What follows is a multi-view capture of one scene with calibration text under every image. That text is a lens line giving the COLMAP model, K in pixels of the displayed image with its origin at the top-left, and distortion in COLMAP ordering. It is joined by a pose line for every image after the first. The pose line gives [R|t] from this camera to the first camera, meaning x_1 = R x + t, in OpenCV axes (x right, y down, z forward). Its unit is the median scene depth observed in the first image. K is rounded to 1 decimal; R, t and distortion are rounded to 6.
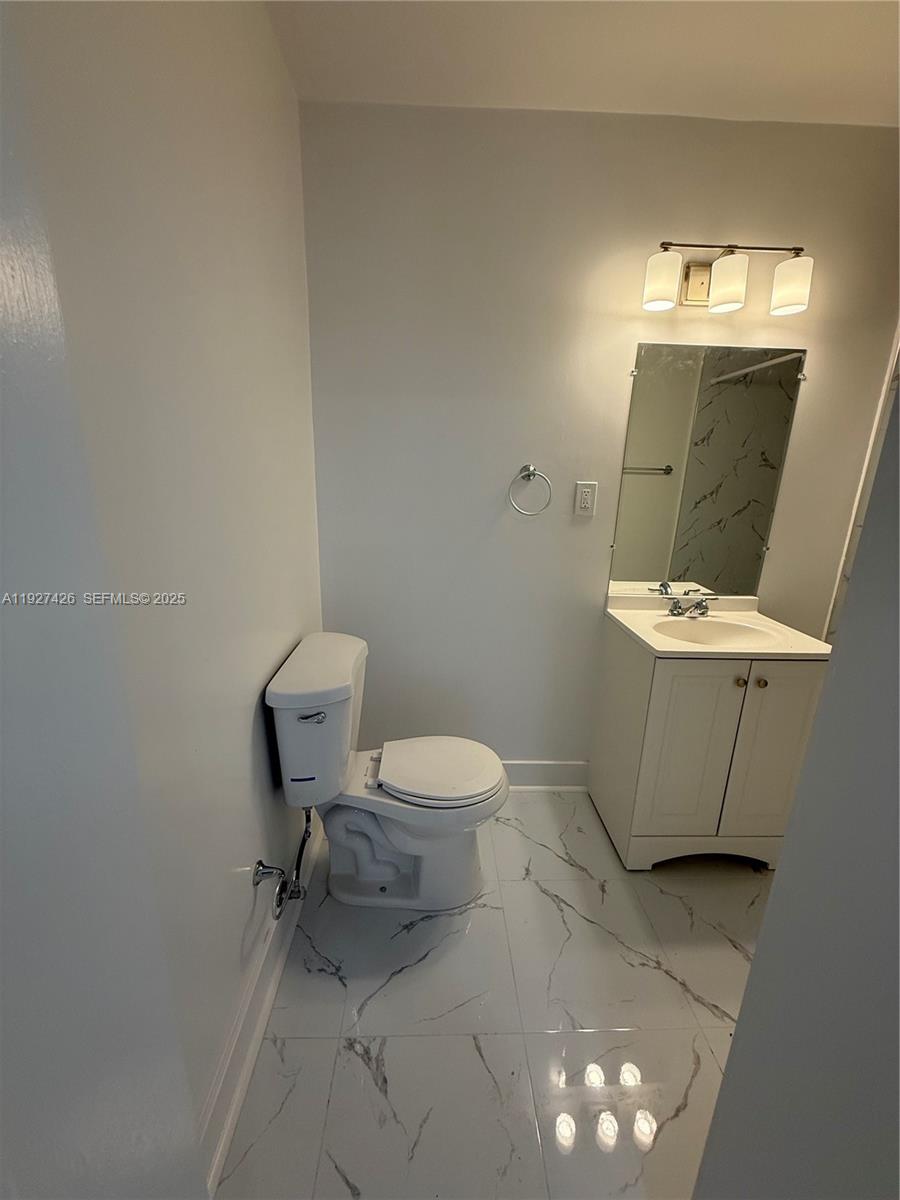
lens RADIAL K [[481.0, 0, 451.1], [0, 481.0, 601.2], [0, 0, 1]] dist [0.001303, 0.000460]
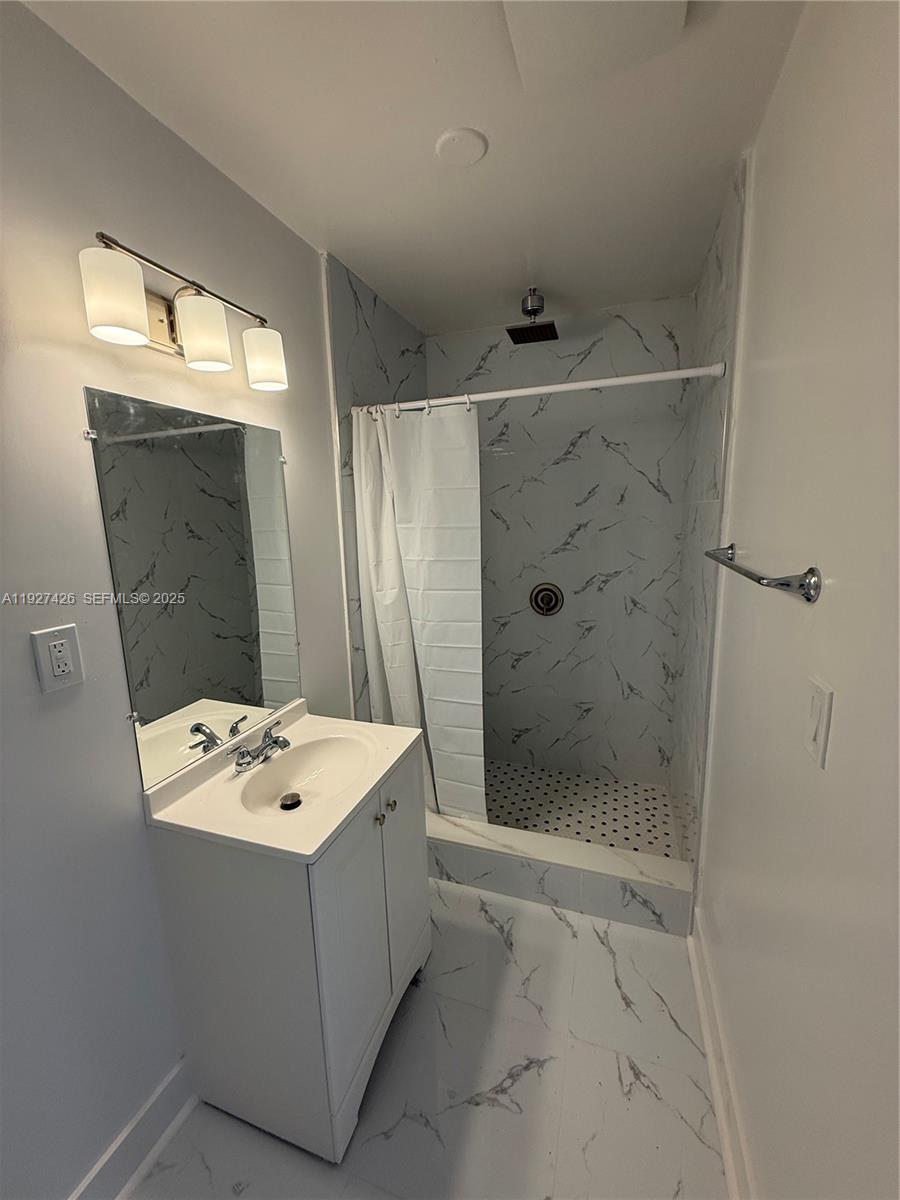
lens RADIAL K [[481.0, 0, 449.0], [0, 481.0, 598.9], [0, 0, 1]] dist [0.001303, 0.000460]
pose [[0.363820, -0.200564, 0.909620, -0.030815], [0.285871, 0.953458, 0.095890, -0.204081], [-0.886517, 0.225147, 0.404223, 0.396872]]
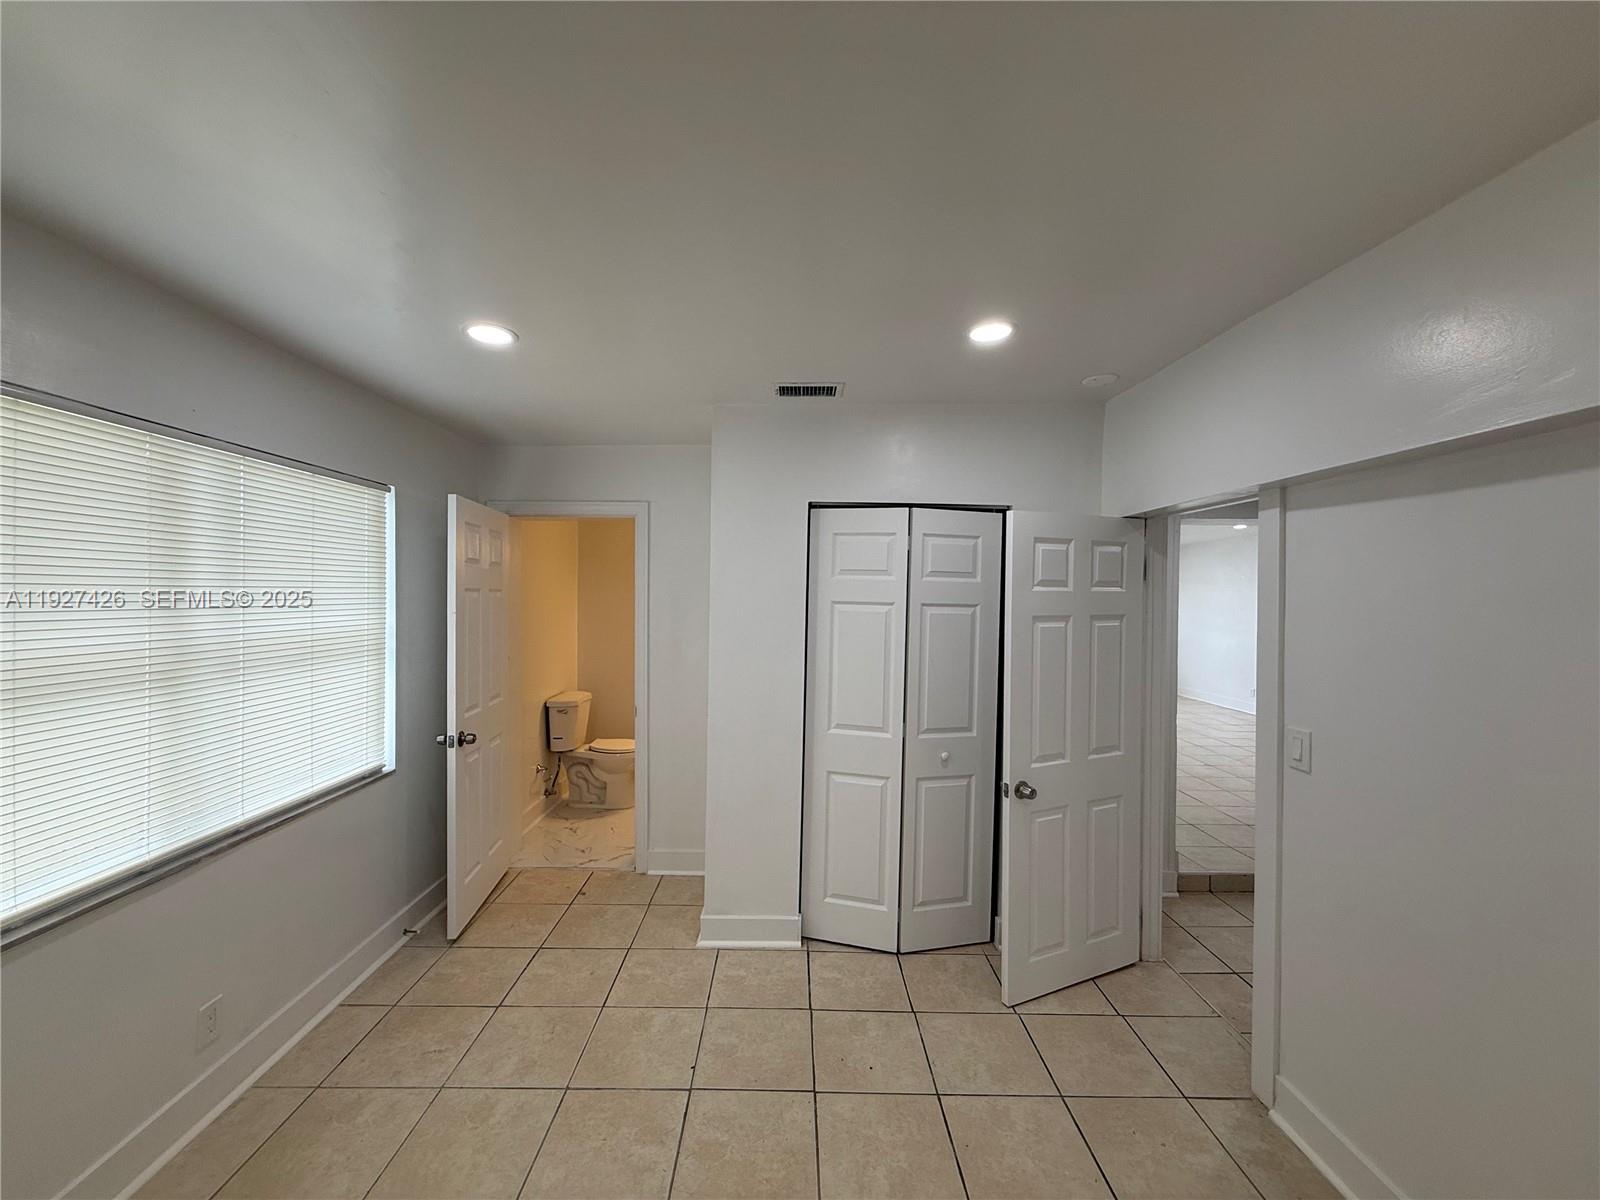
lens RADIAL K [[641.4, 0, 801.6], [0, 641.4, 600.0], [0, 0, 1]] dist [0.001303, 0.000460]
pose [[0.999328, -0.019303, -0.031174, 1.188639], [0.010619, 0.966133, -0.257827, 0.584409], [0.035095, 0.257323, 0.965688, -2.621880]]
